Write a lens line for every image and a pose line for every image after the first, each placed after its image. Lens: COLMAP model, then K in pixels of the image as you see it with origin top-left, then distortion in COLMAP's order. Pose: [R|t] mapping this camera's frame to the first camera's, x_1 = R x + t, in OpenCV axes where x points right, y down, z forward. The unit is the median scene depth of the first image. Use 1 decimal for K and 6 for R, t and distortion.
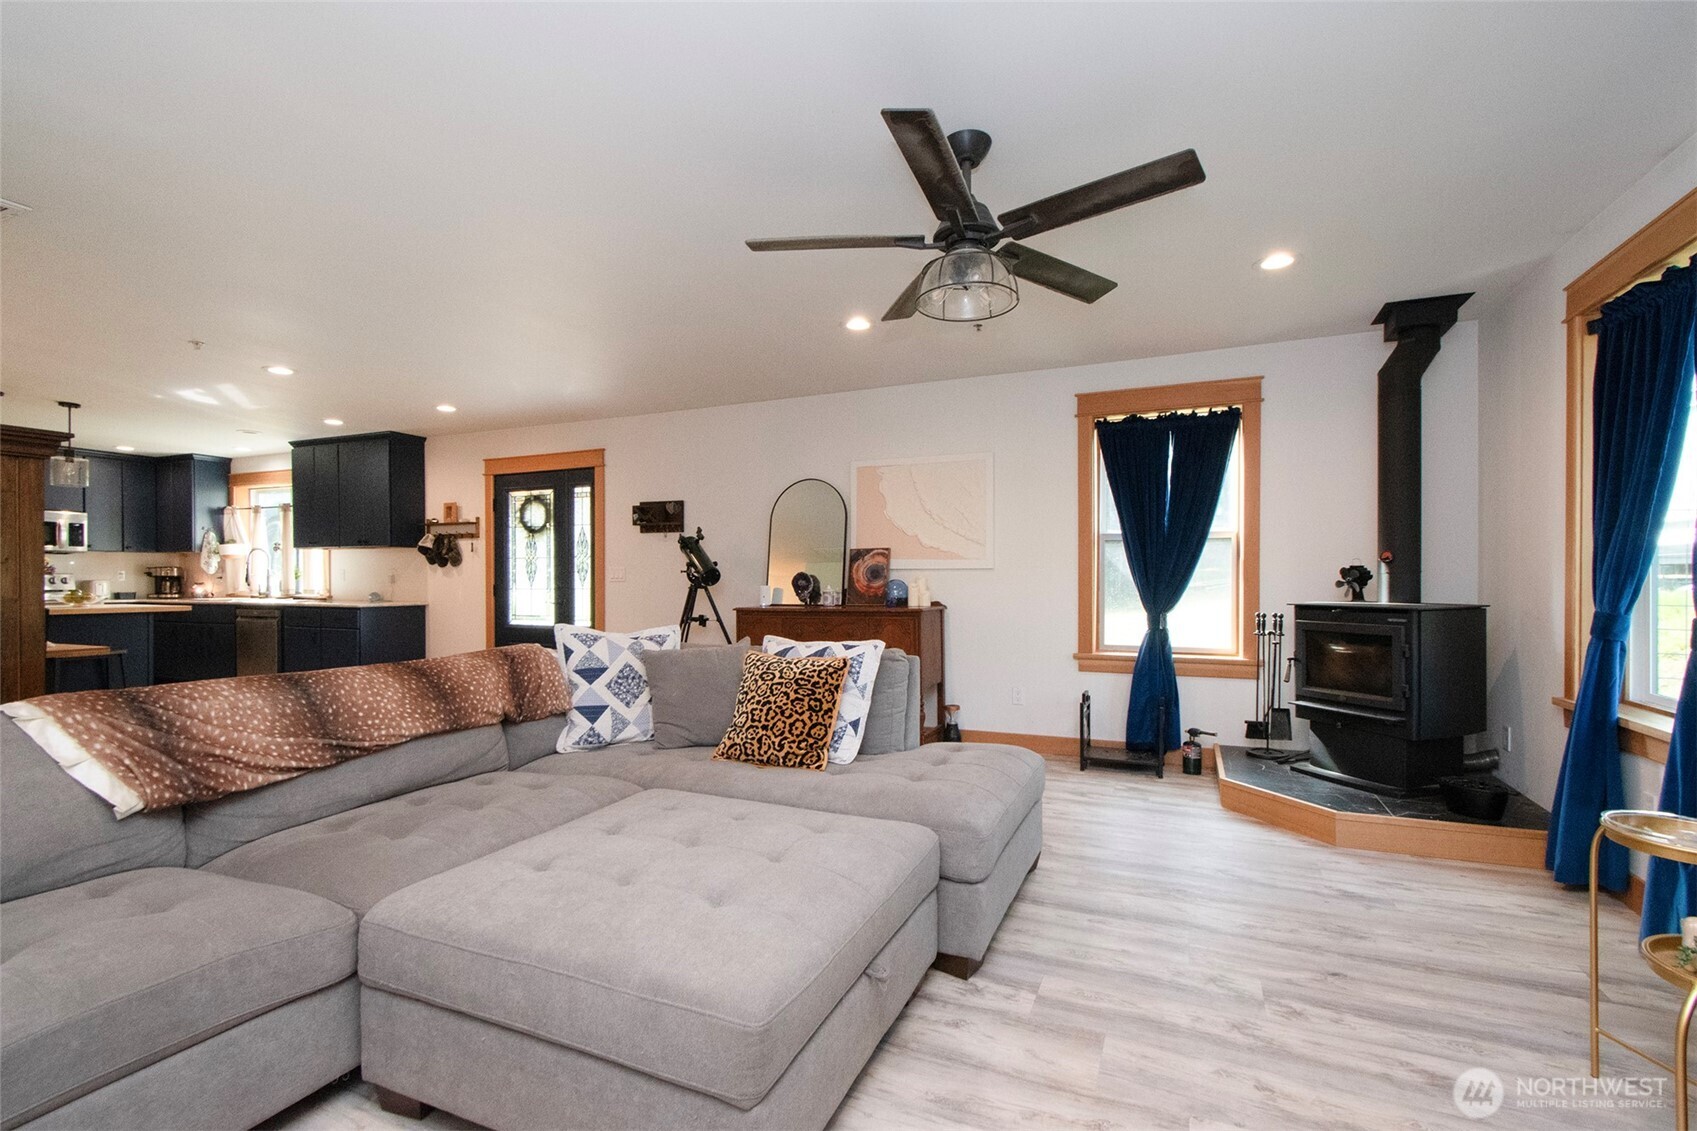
lens RADIAL K [[769.6, 0, 854.7], [0, 769.6, 591.4], [0, 0, 1]] dist [-0.005228, -0.000837]
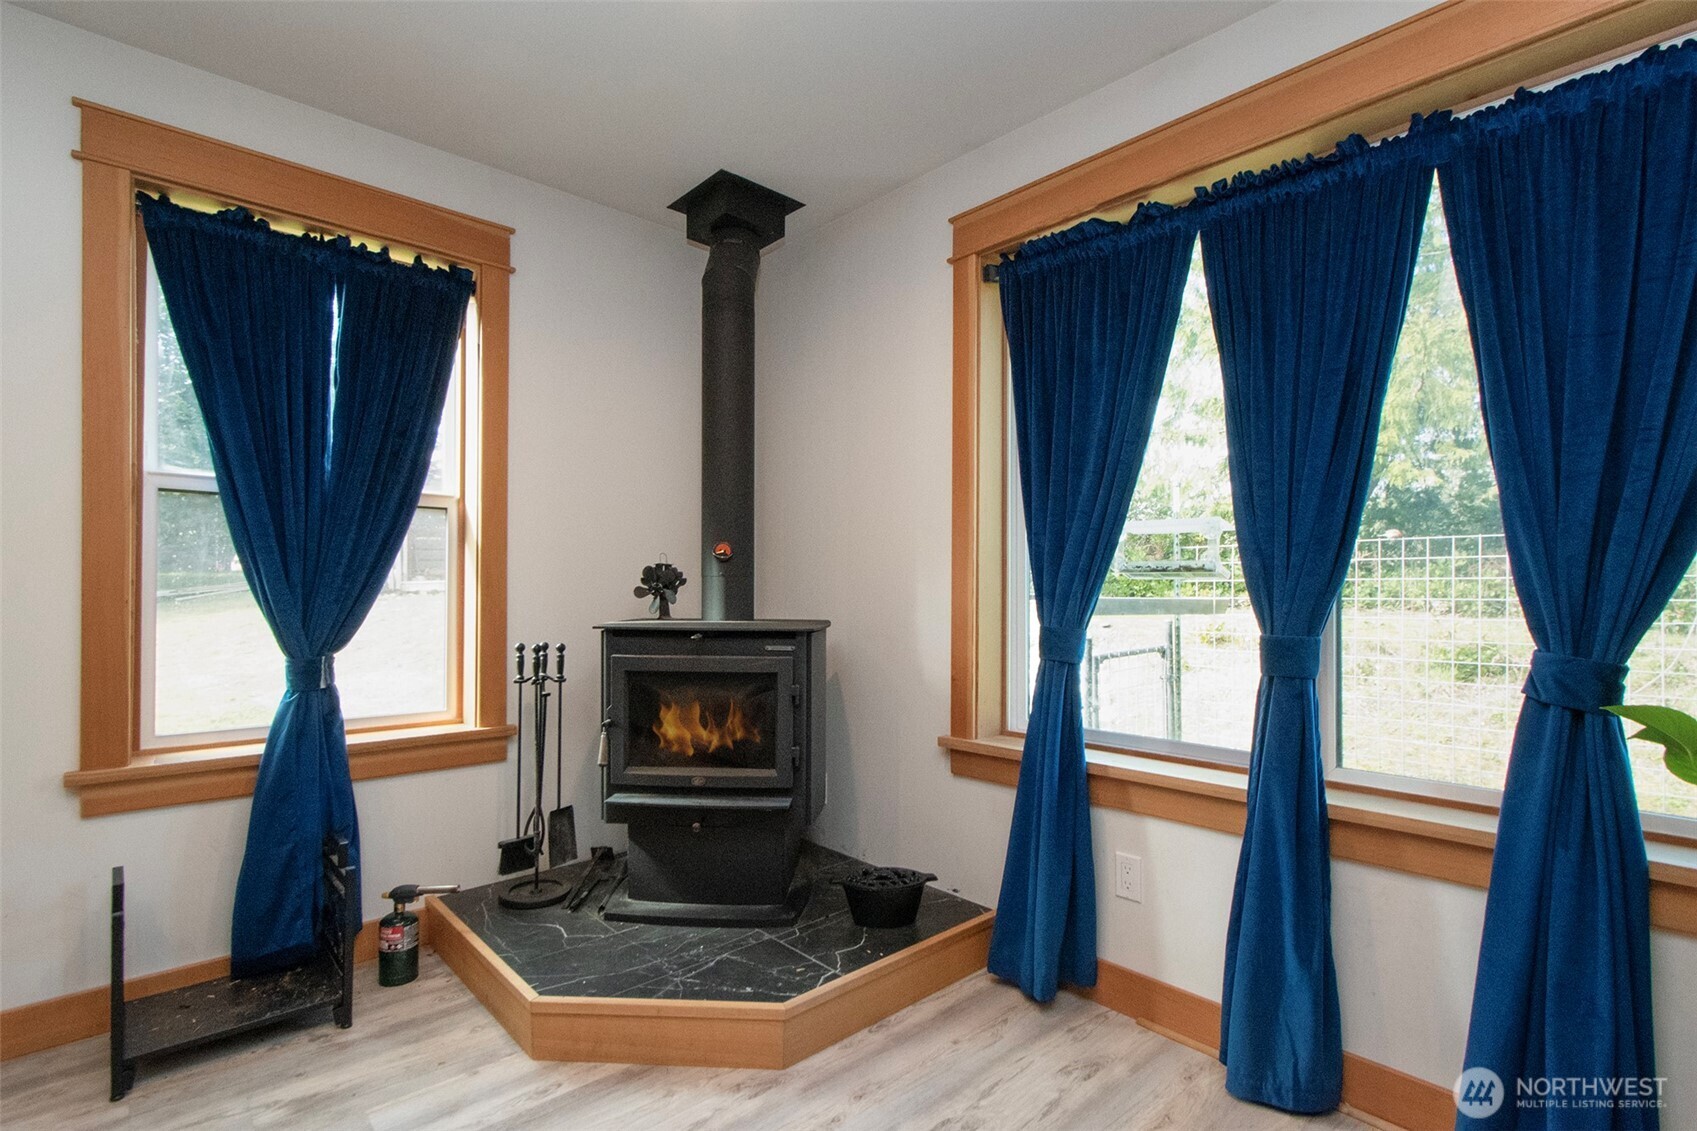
lens RADIAL K [[804.0, 0, 843.5], [0, 804.0, 584.7], [0, 0, 1]] dist [0.000300, -0.000415]
pose [[0.409657, 0.005616, 0.912222, 0.105162], [0.009037, 0.999907, -0.010214, -0.008089], [-0.912195, 0.012428, 0.409568, 0.642925]]
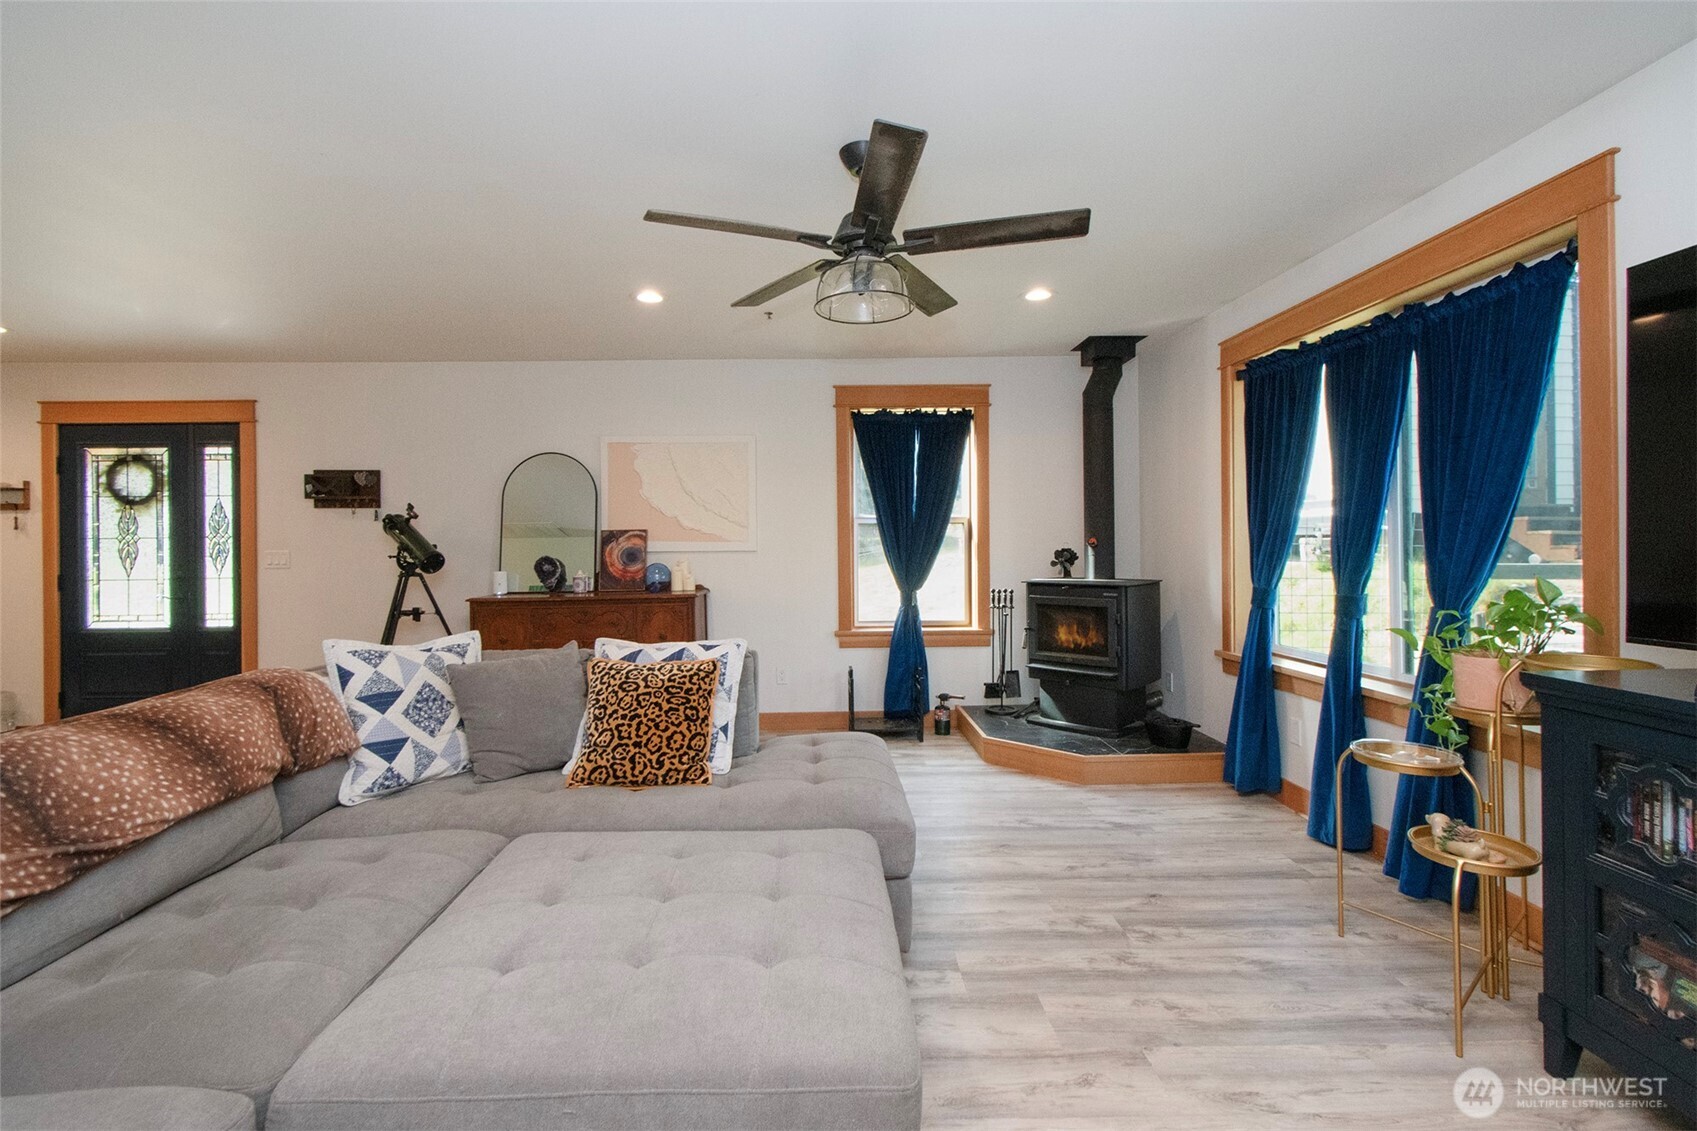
lens RADIAL K [[768.6, 0, 837.5], [0, 768.6, 550.2], [0, 0, 1]] dist [0.000155, -0.001426]
pose [[0.905283, -0.010163, 0.424688, -0.208431], [0.014646, 0.999866, -0.007293, -0.029911], [-0.424557, 0.012822, 0.905311, 0.060284]]
